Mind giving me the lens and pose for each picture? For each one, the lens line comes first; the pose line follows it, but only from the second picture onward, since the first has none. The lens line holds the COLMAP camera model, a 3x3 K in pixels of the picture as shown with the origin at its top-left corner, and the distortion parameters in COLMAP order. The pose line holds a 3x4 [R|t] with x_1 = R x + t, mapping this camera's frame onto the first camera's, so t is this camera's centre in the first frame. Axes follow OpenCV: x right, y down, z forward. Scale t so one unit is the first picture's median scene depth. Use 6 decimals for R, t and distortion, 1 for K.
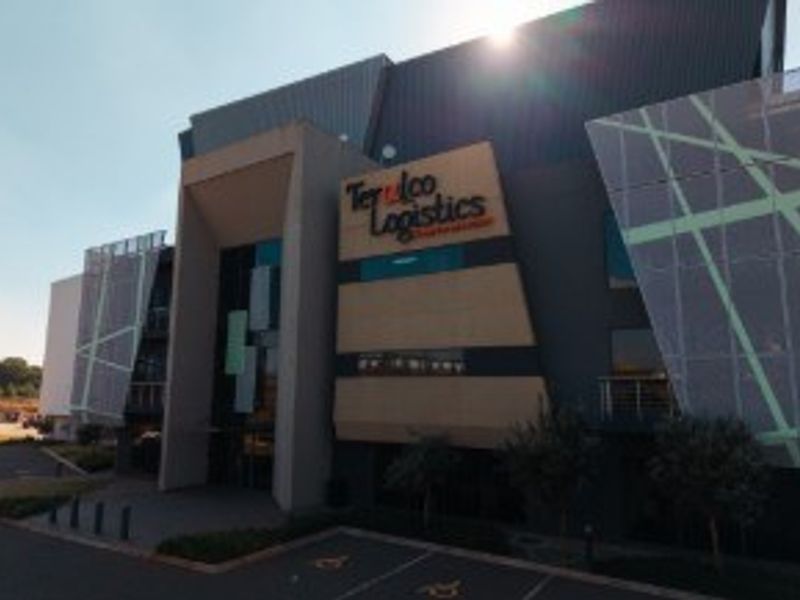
lens RADIAL K [[595.6, 0, 400.0], [0, 595.6, 300.0], [0, 0, 1]] dist [0.053761, -0.000730]
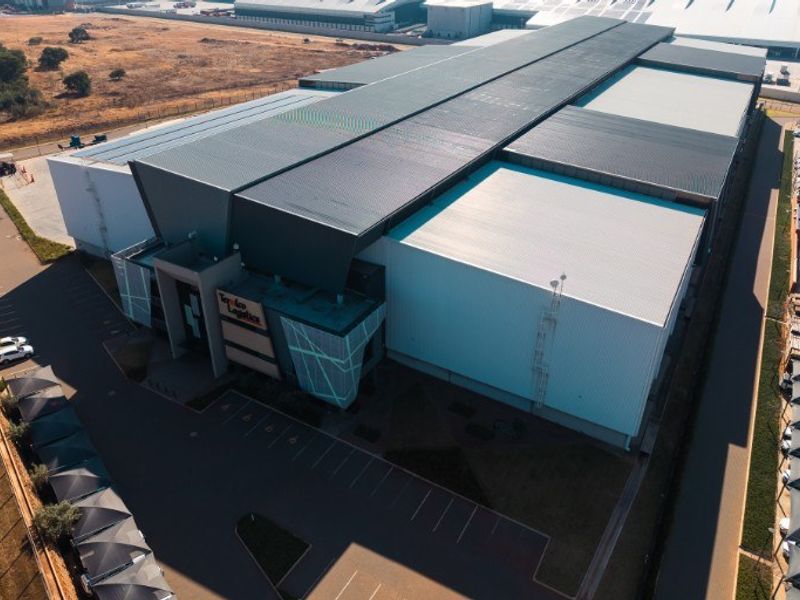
lens RADIAL K [[595.6, 0, 400.0], [0, 595.6, 300.0], [0, 0, 1]] dist [0.053761, -0.000730]
pose [[0.997853, -0.022102, 0.061647, 0.665503], [-0.022263, 0.770788, 0.636702, -2.206601], [-0.061589, -0.636708, 0.768642, -1.450410]]
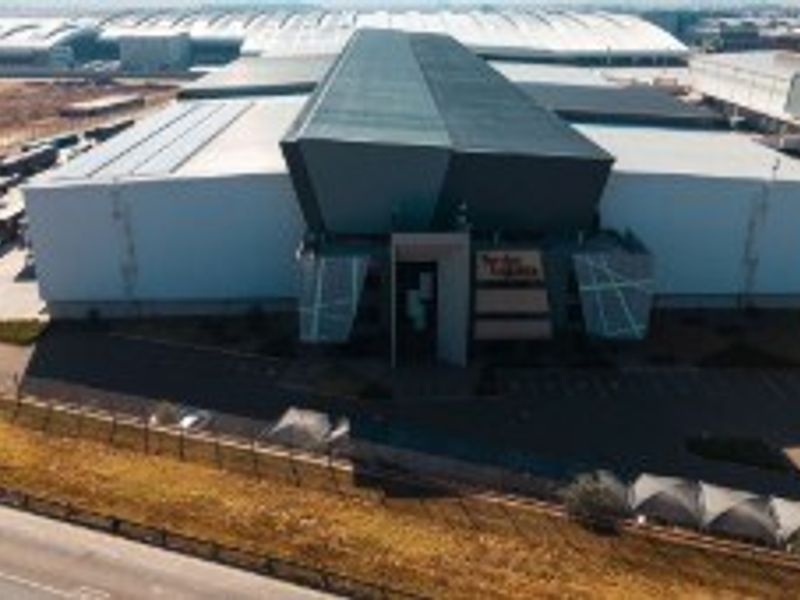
lens RADIAL K [[684.6, 0, 400.0], [0, 684.6, 300.0], [0, 0, 1]] dist [0.059144, -0.002231]
pose [[0.814794, -0.236467, 0.529334, -2.131250], [-0.089908, 0.850453, 0.518312, -1.634915], [-0.572737, -0.469908, 0.671683, -0.952888]]
